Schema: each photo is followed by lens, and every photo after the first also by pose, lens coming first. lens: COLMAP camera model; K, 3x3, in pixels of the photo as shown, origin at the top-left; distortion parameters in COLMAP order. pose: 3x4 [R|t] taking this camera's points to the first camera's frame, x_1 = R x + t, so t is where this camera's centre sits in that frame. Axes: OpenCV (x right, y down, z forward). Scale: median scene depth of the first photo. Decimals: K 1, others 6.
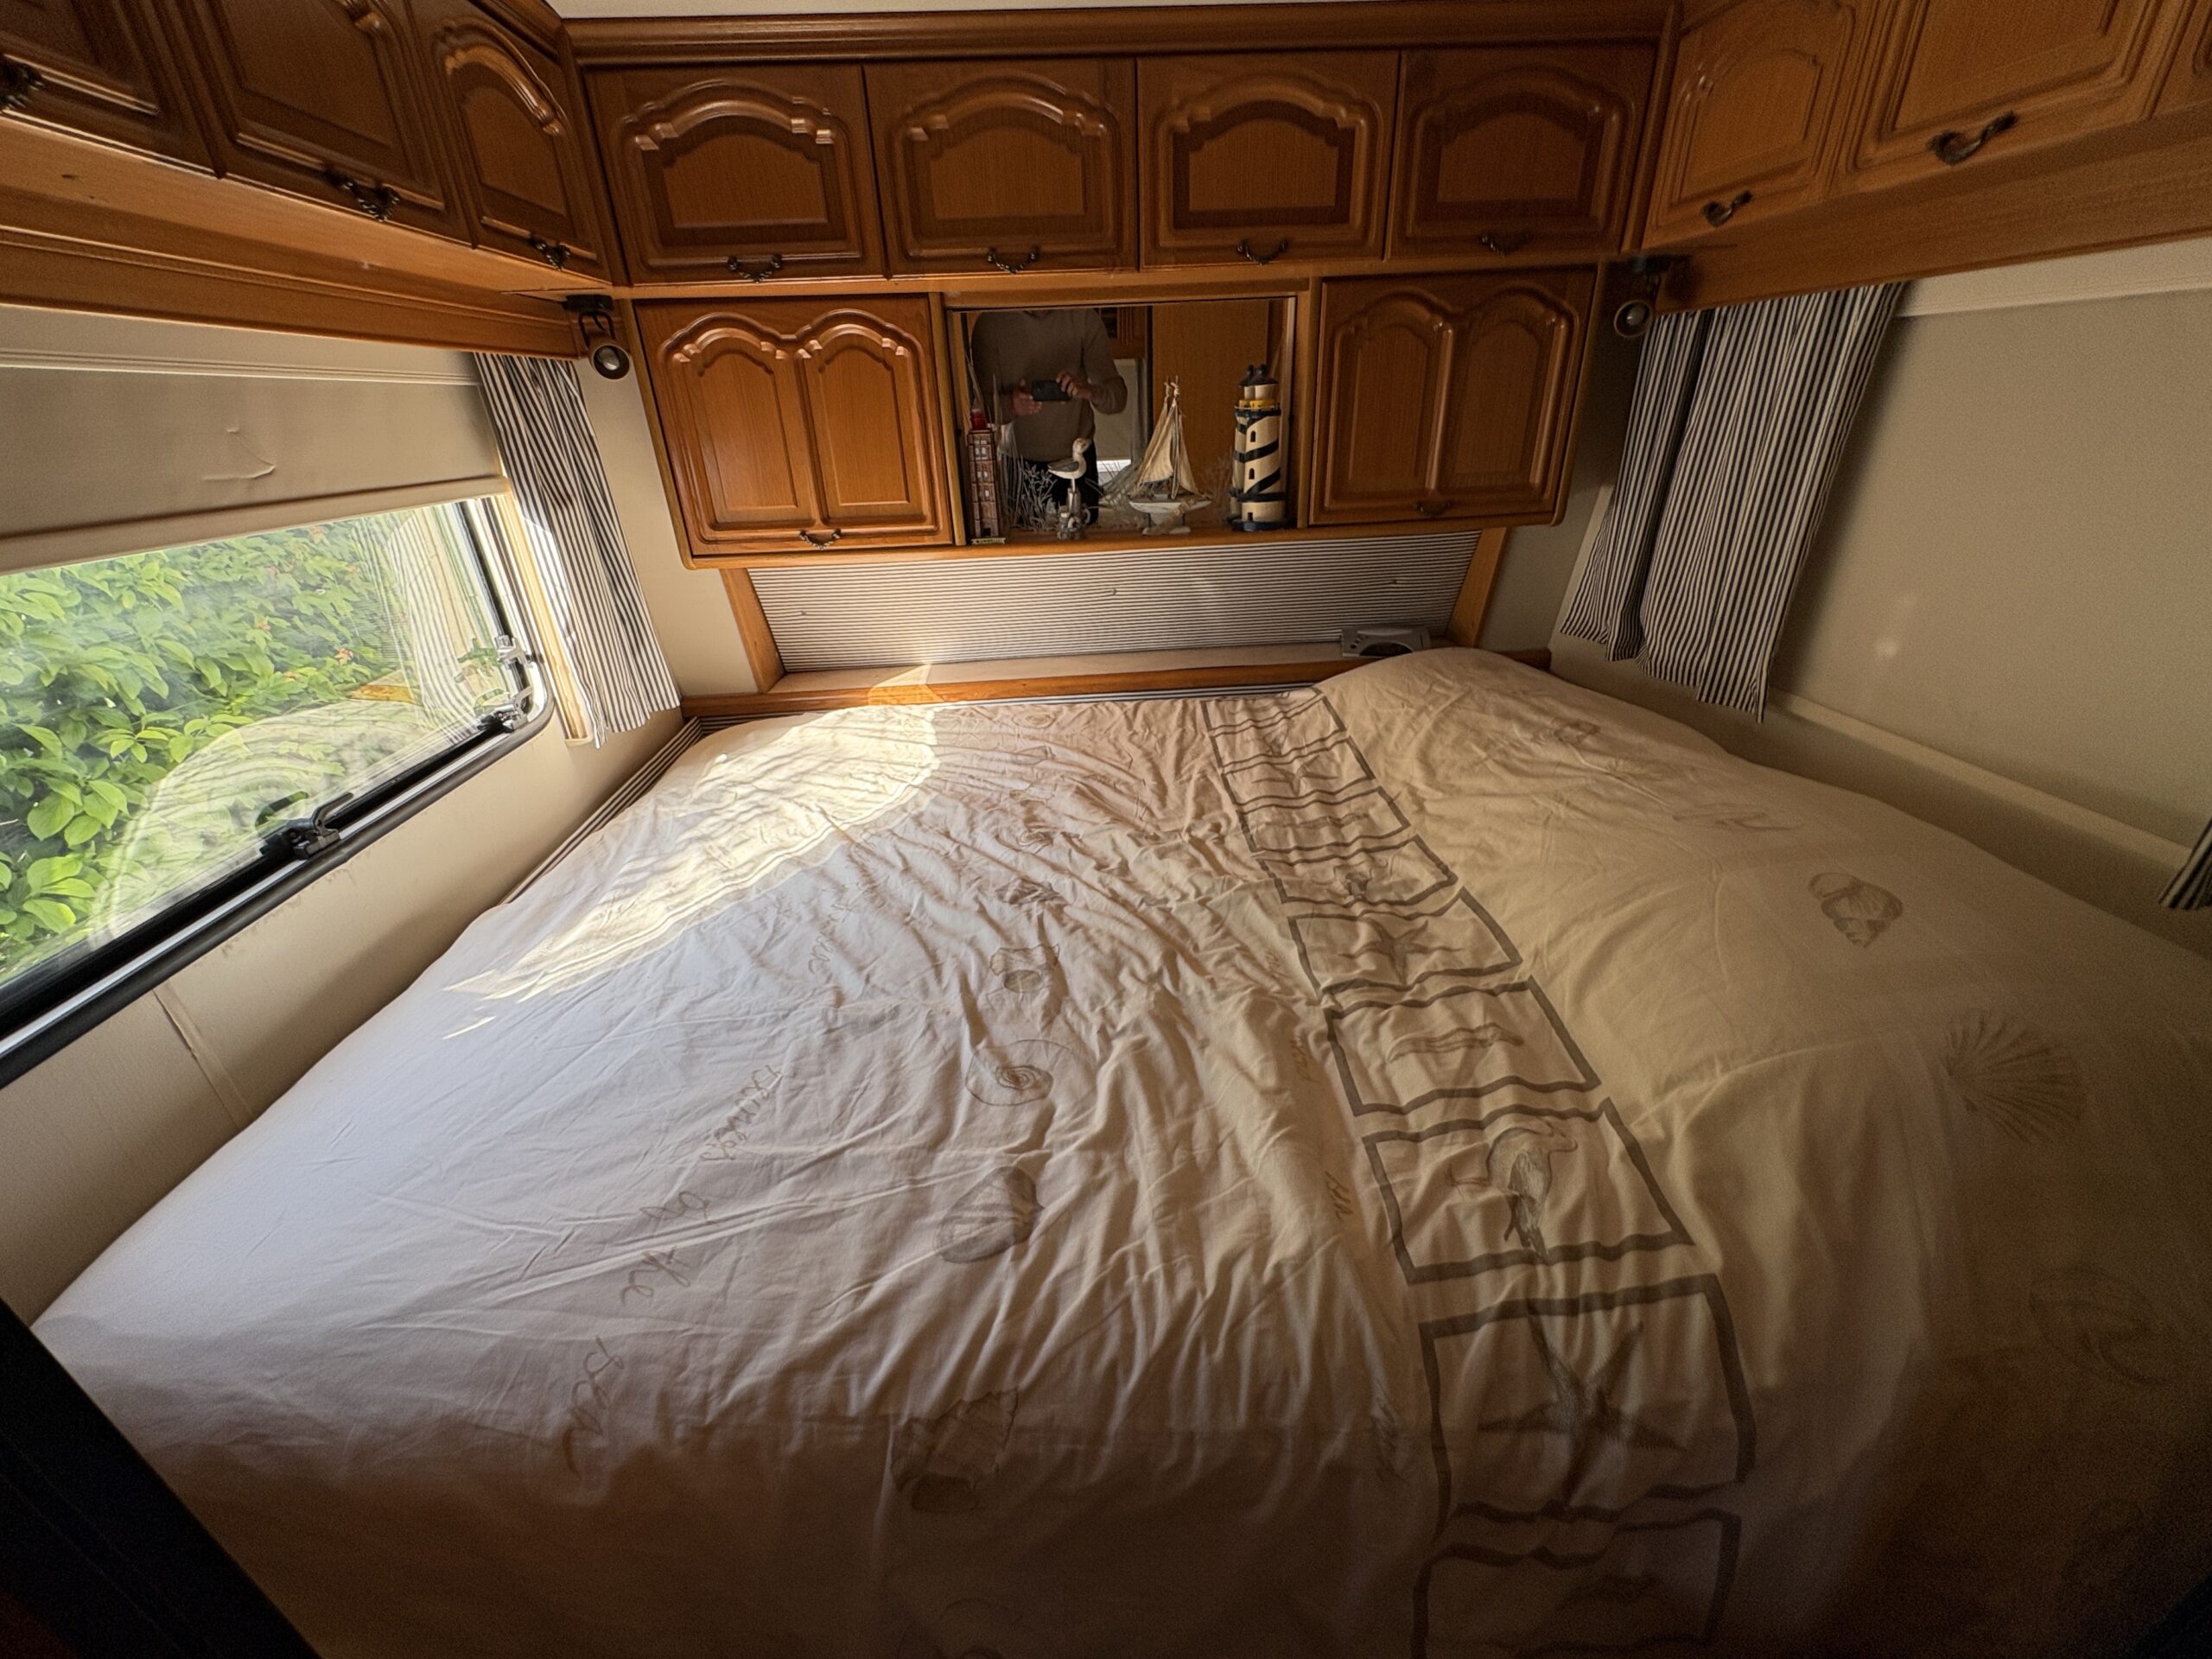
lens RADIAL K [[885.6, 0, 1106.0], [0, 885.6, 829.5], [0, 0, 1]] dist [-0.001130, -0.000151]
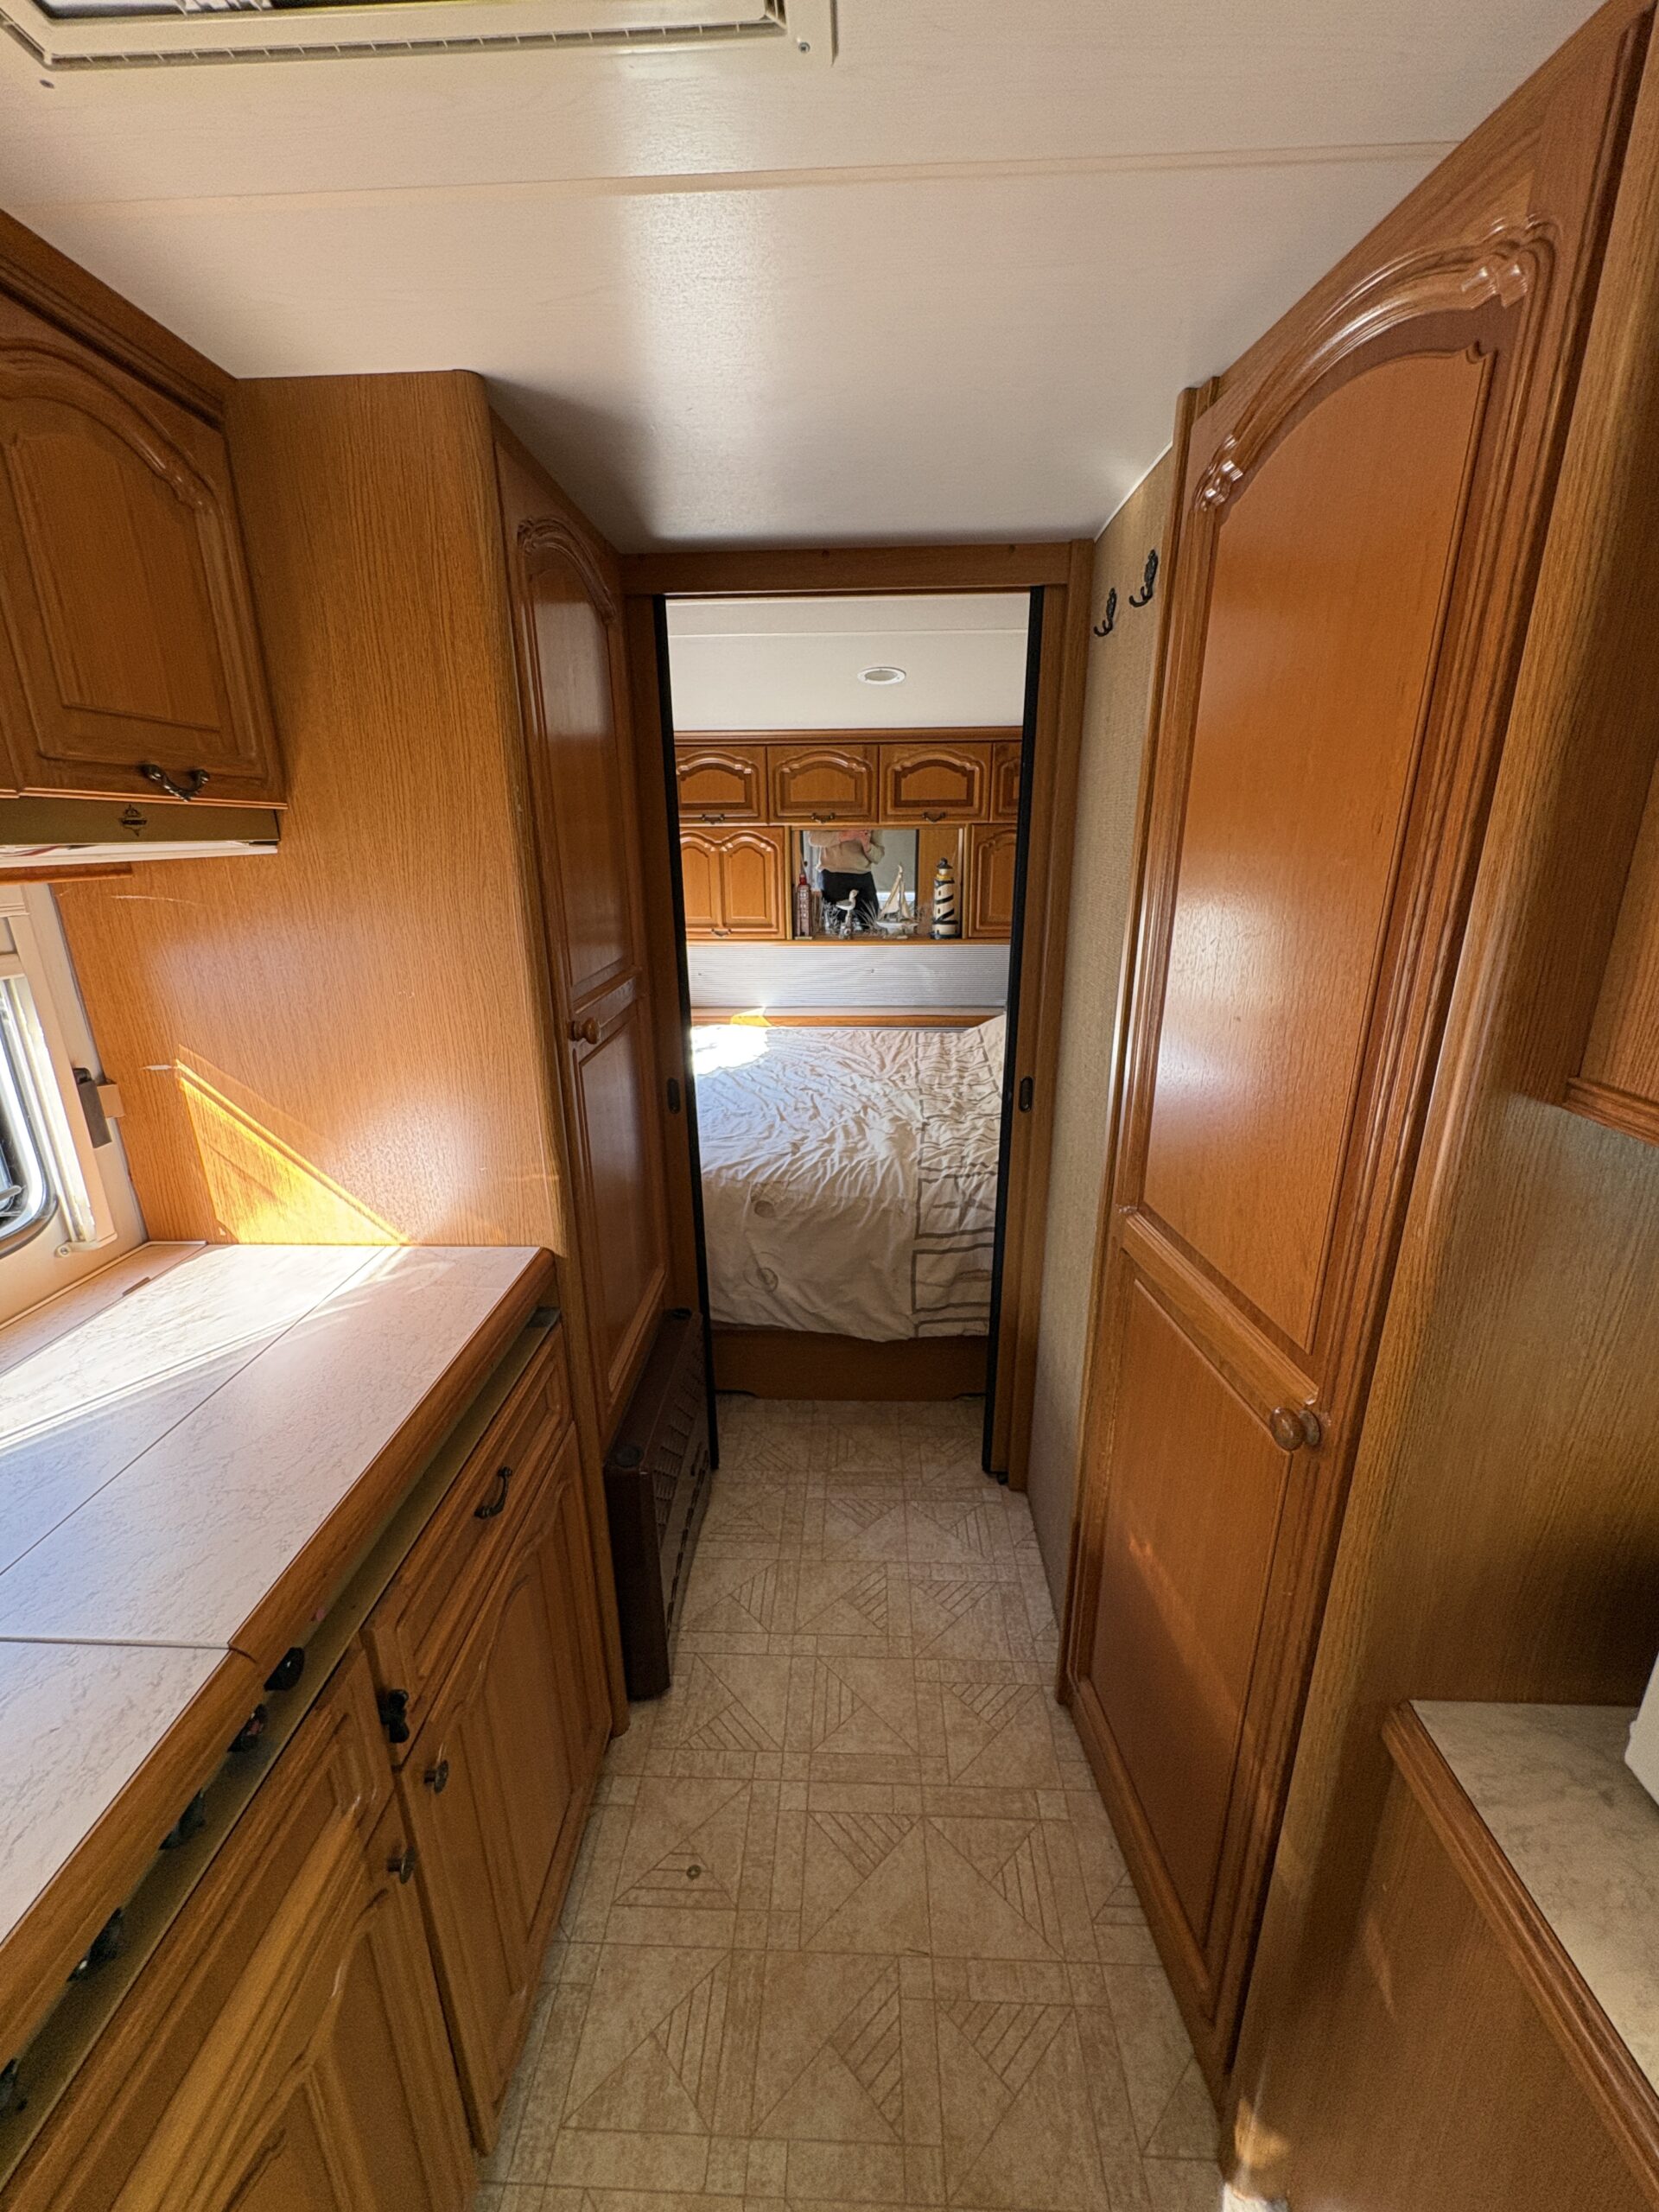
lens RADIAL K [[885.6, 0, 829.5], [0, 885.6, 1106.0], [0, 0, 1]] dist [-0.001130, -0.000151]
pose [[0.993725, 0.059562, -0.094677, 0.187058], [-0.072953, 0.986748, -0.144935, 0.452890], [0.084790, 0.150933, 0.984901, -1.229181]]
